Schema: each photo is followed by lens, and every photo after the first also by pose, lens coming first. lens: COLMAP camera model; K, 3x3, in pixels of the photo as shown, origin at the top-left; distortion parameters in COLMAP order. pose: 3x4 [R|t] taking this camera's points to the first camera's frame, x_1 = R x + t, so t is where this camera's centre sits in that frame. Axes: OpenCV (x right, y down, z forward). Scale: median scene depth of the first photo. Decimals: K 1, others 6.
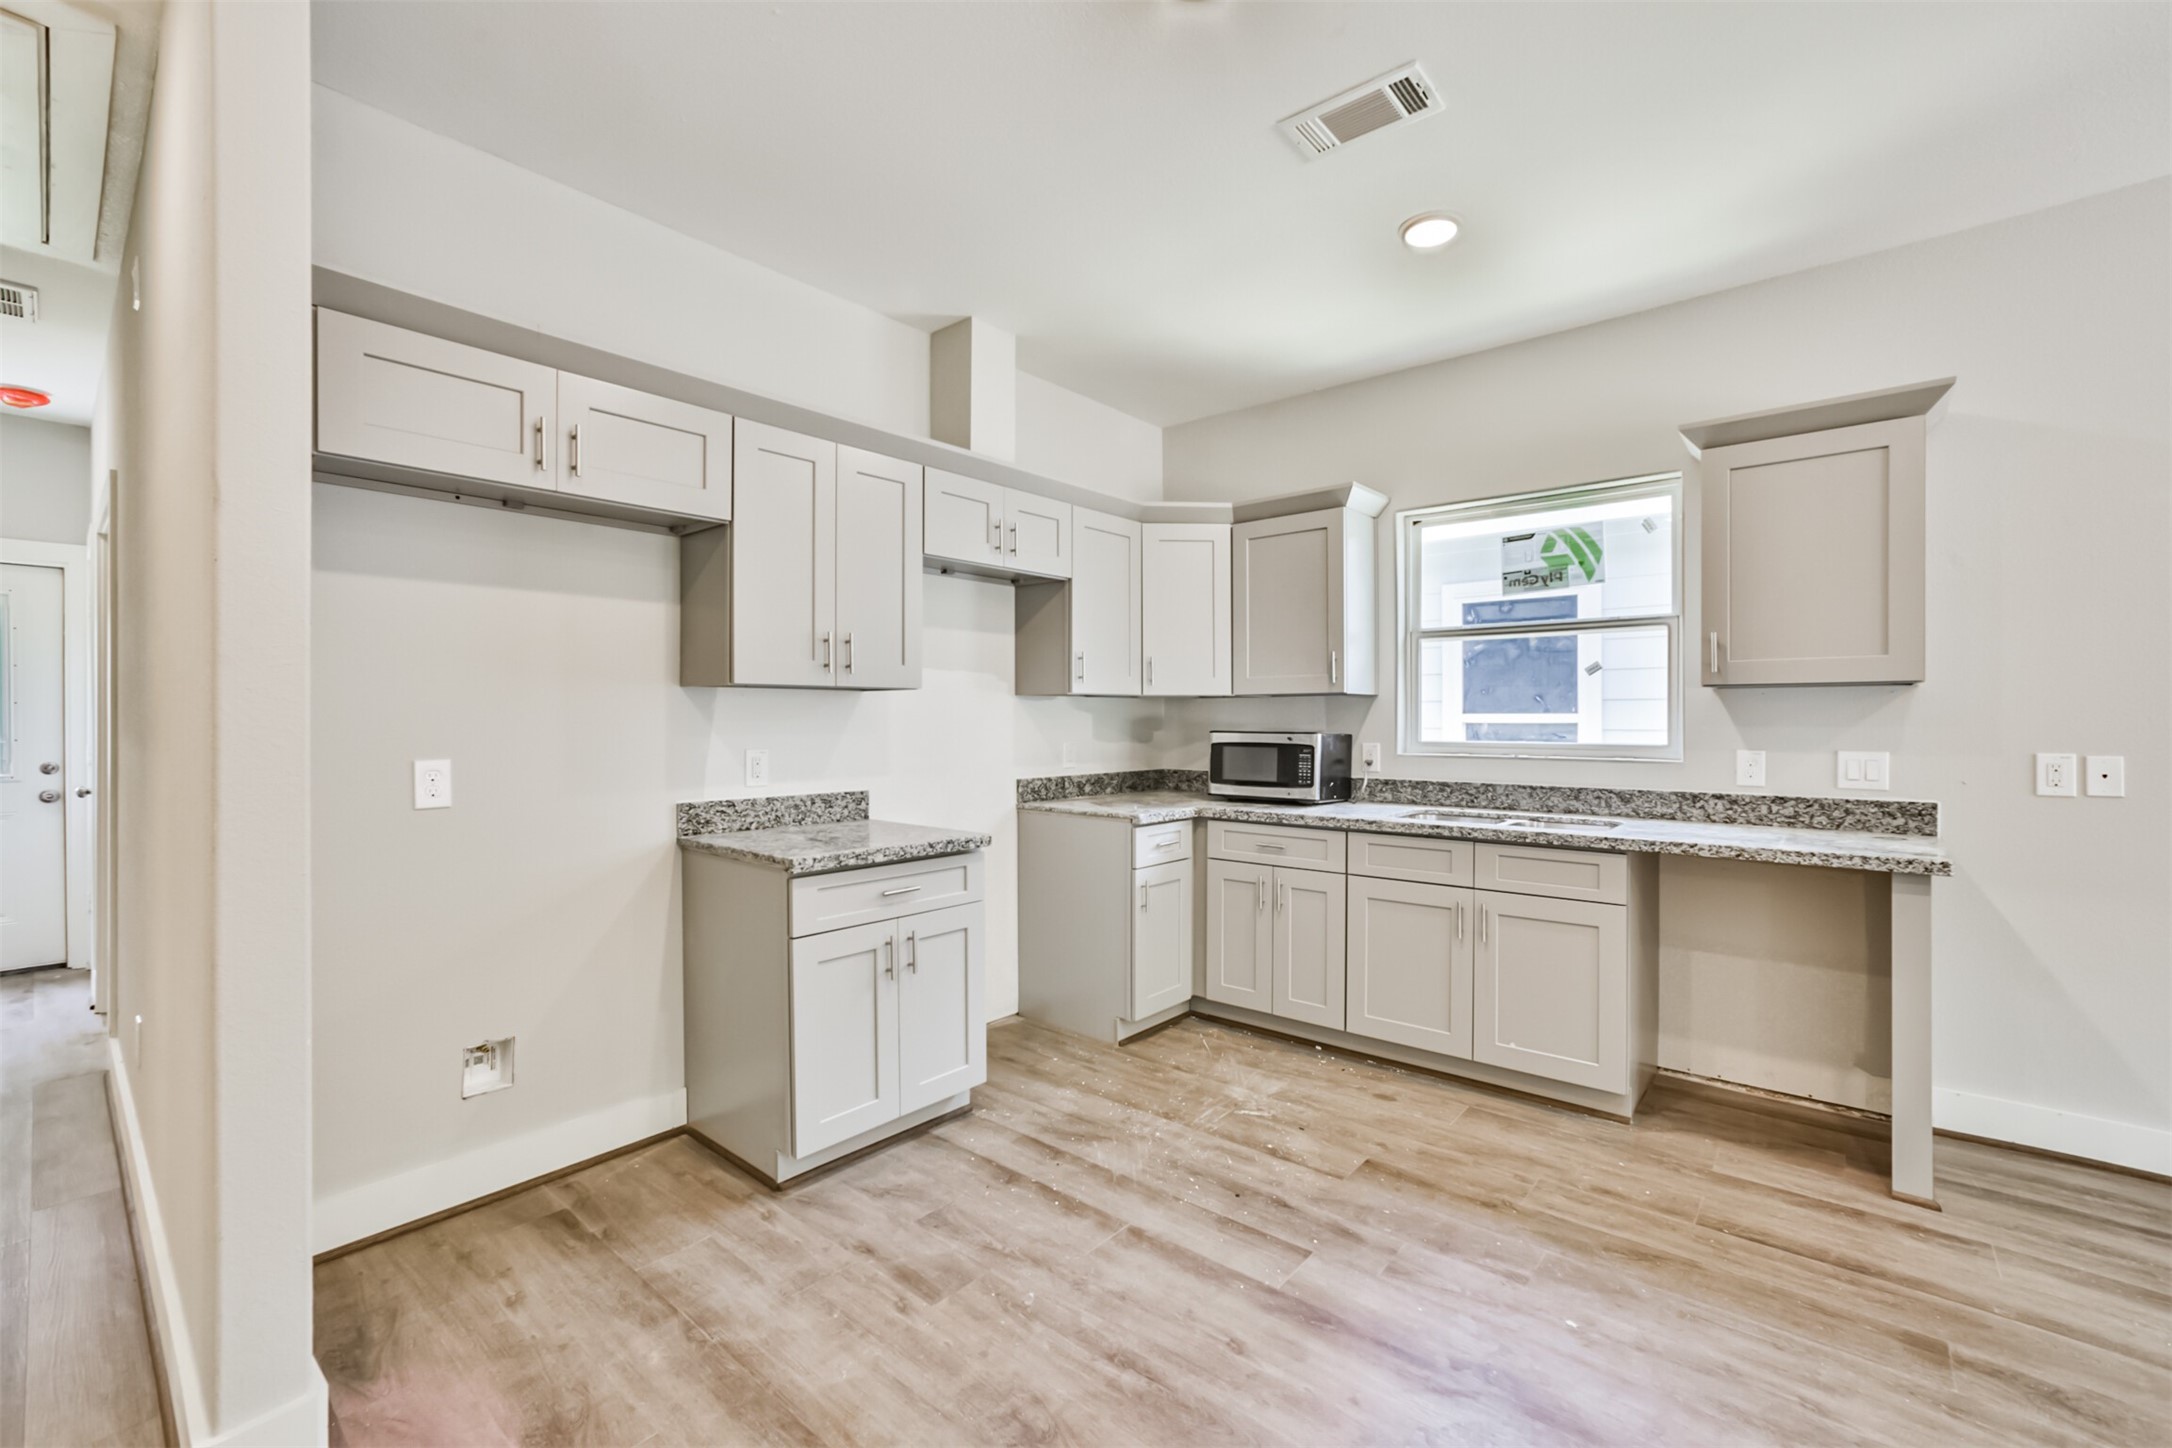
lens RADIAL K [[910.9, 0, 1086.0], [0, 910.9, 724.0], [0, 0, 1]] dist [-0.037316, 0.017599]
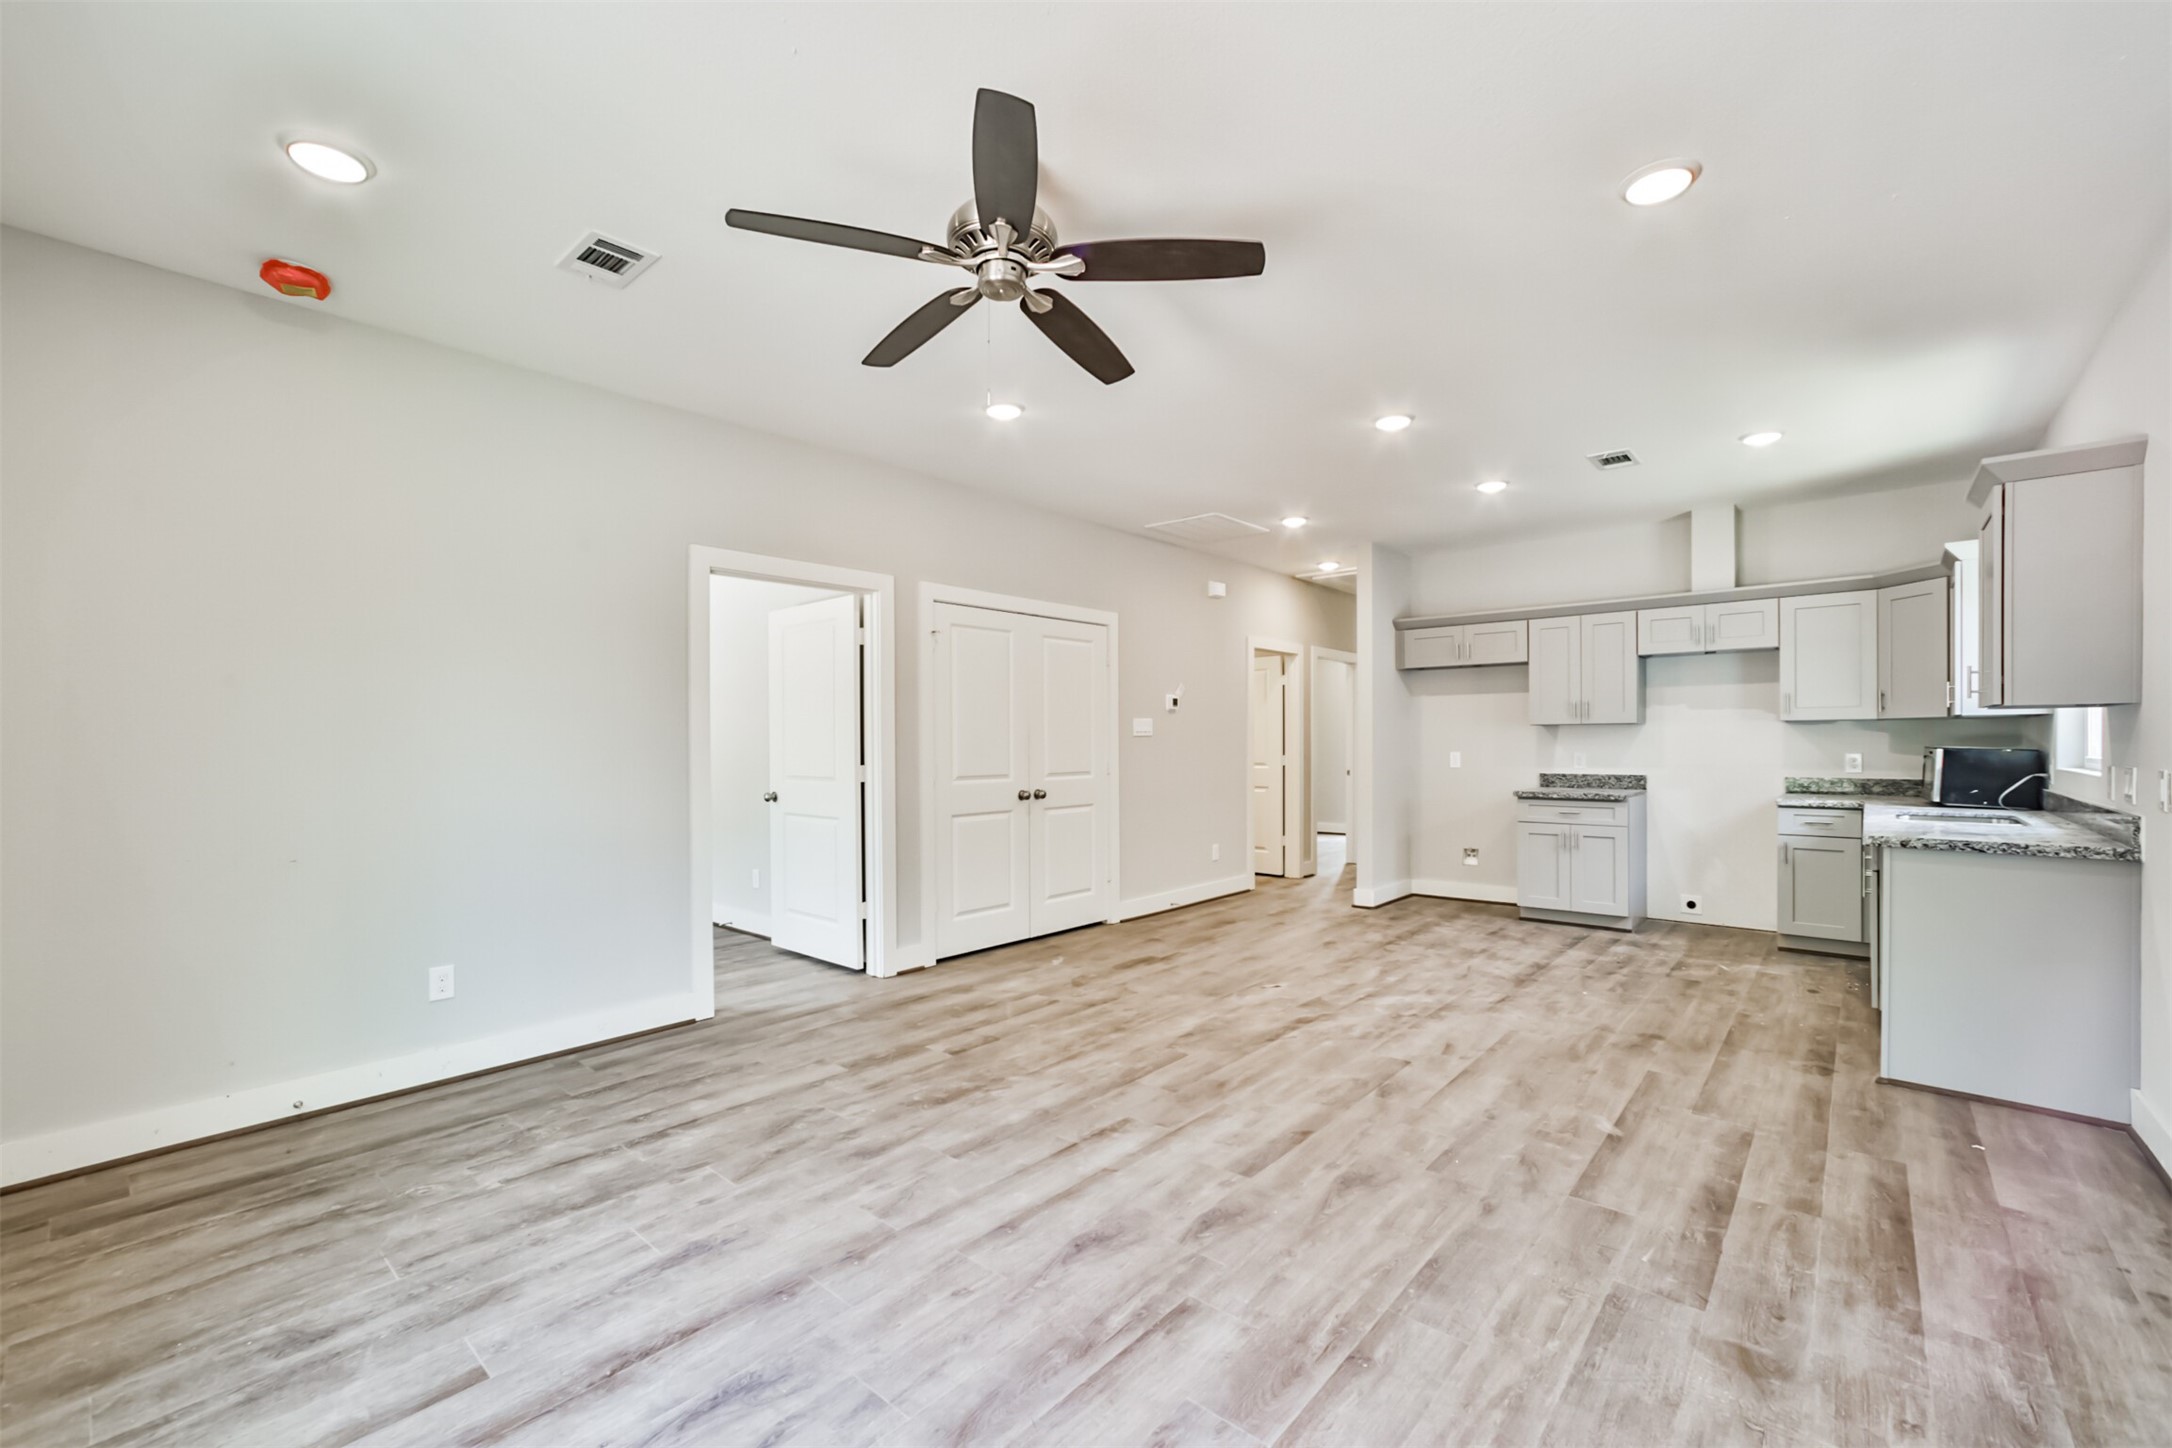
lens RADIAL K [[891.5, 0, 1092.8], [0, 891.5, 747.7], [0, 0, 1]] dist [-0.035760, 0.021129]
pose [[-0.004054, 0.007902, -0.999961, 1.726299], [0.002203, 0.999966, 0.007893, -0.003099], [0.999989, -0.002171, -0.004072, -0.179075]]
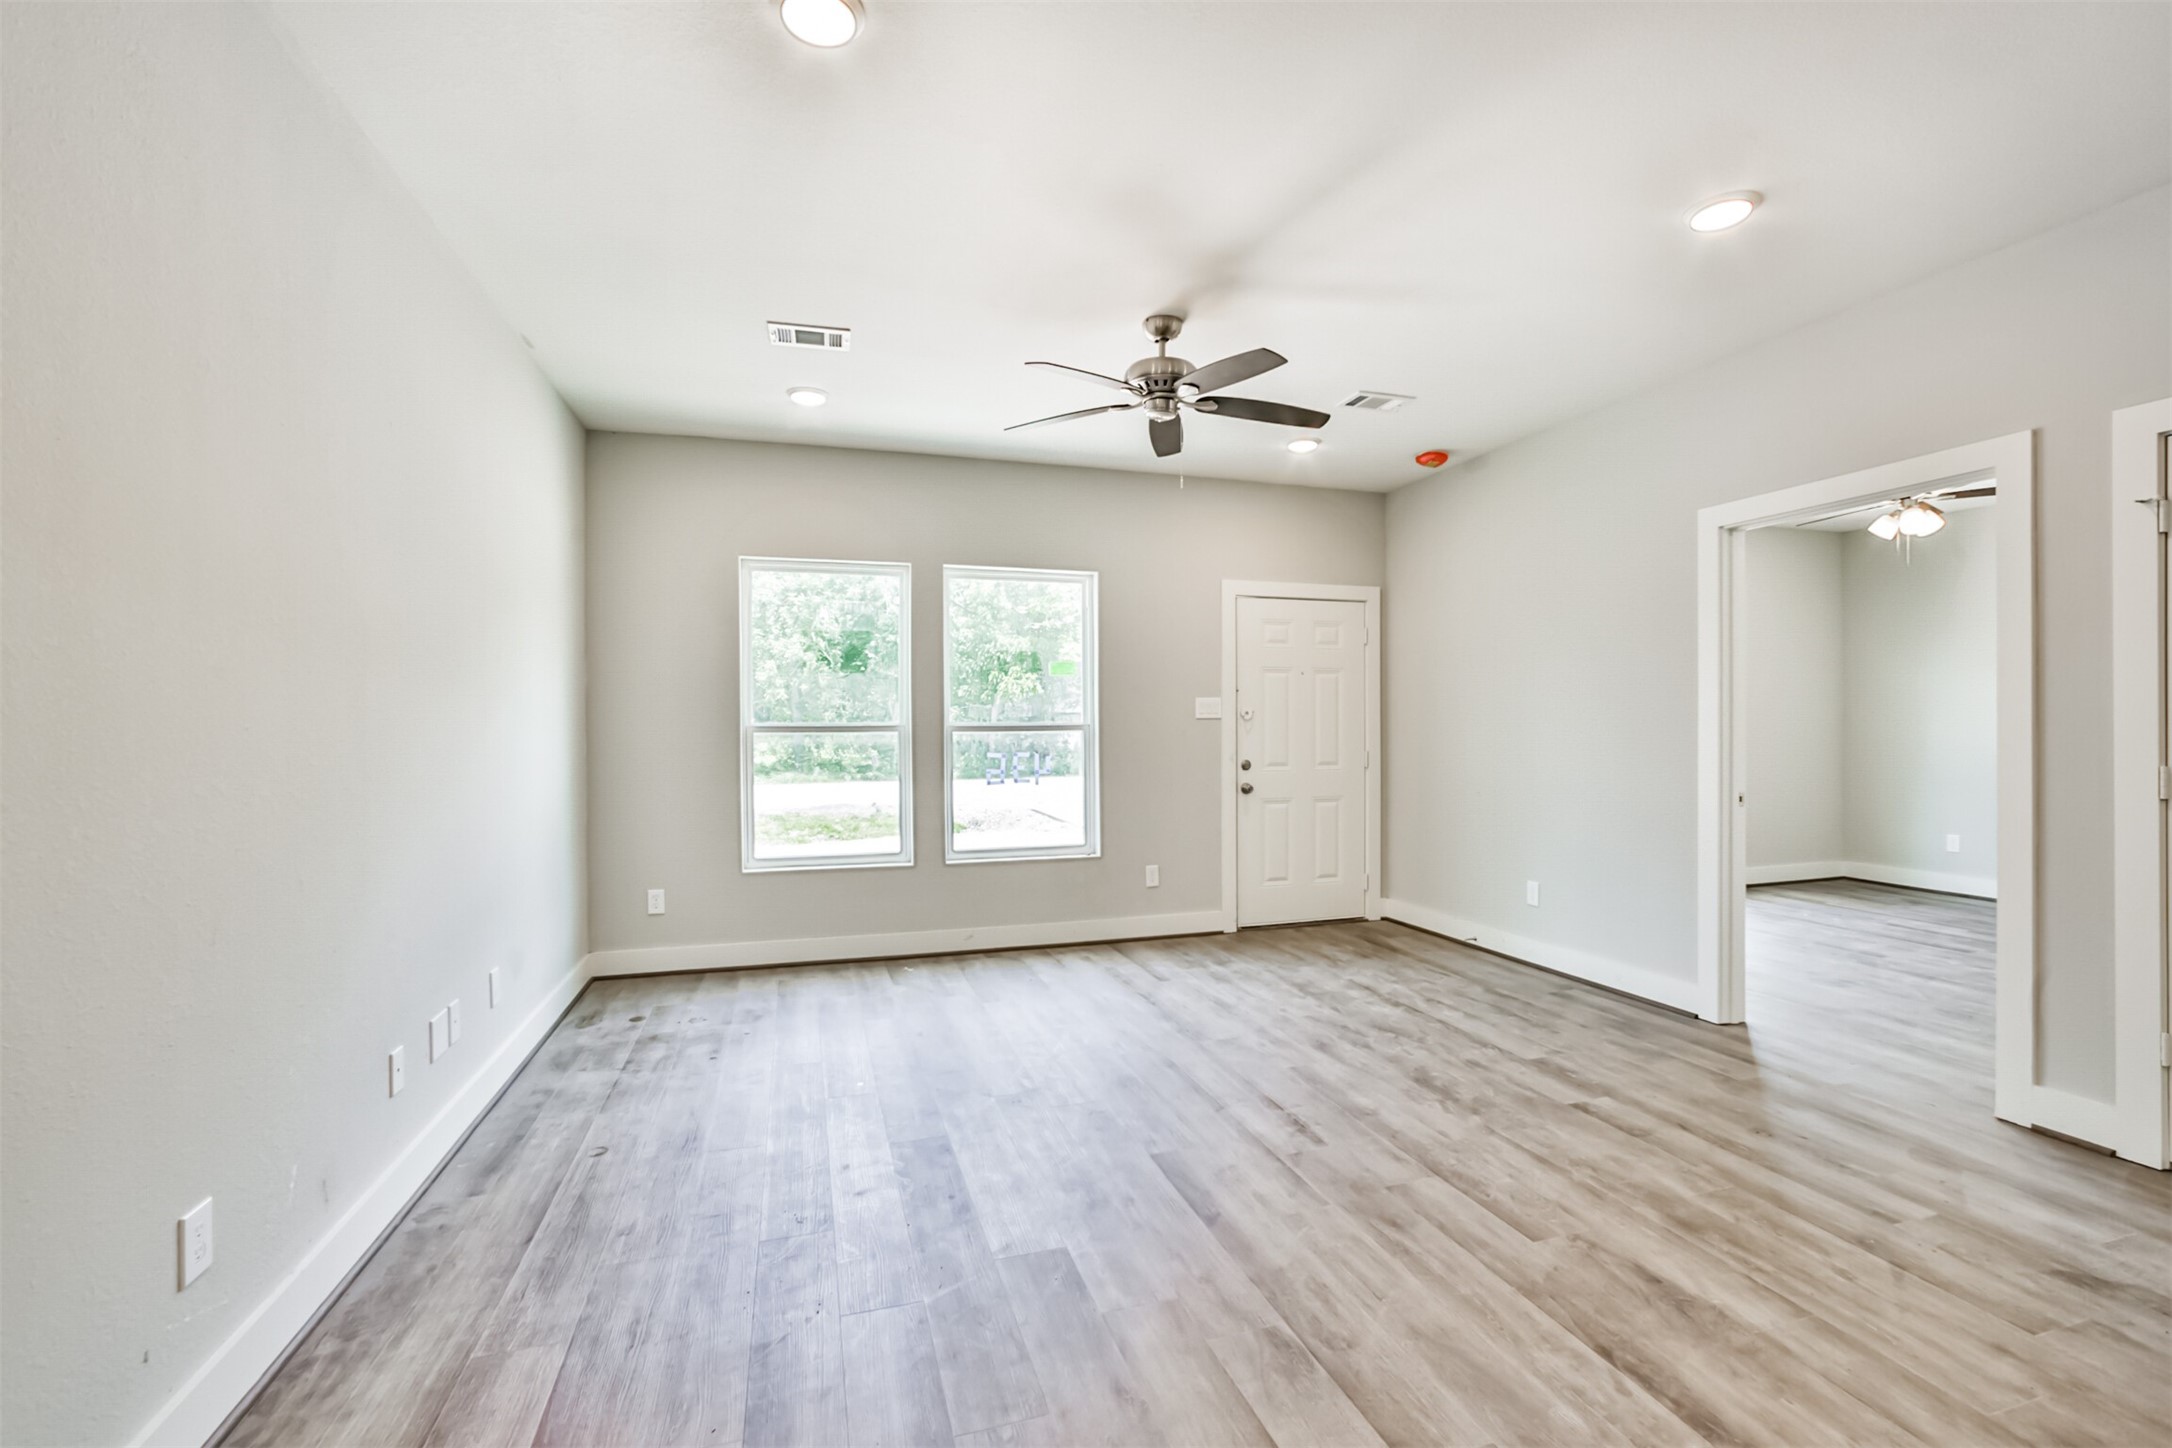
lens RADIAL K [[941.3, 0, 1088.1], [0, 941.3, 701.1], [0, 0, 1]] dist [-0.039639, 0.019767]
pose [[-0.849395, 0.016711, 0.527493, 0.511525], [0.006183, 0.999745, -0.021717, -0.004676], [-0.527722, -0.015185, -0.849282, 0.725790]]
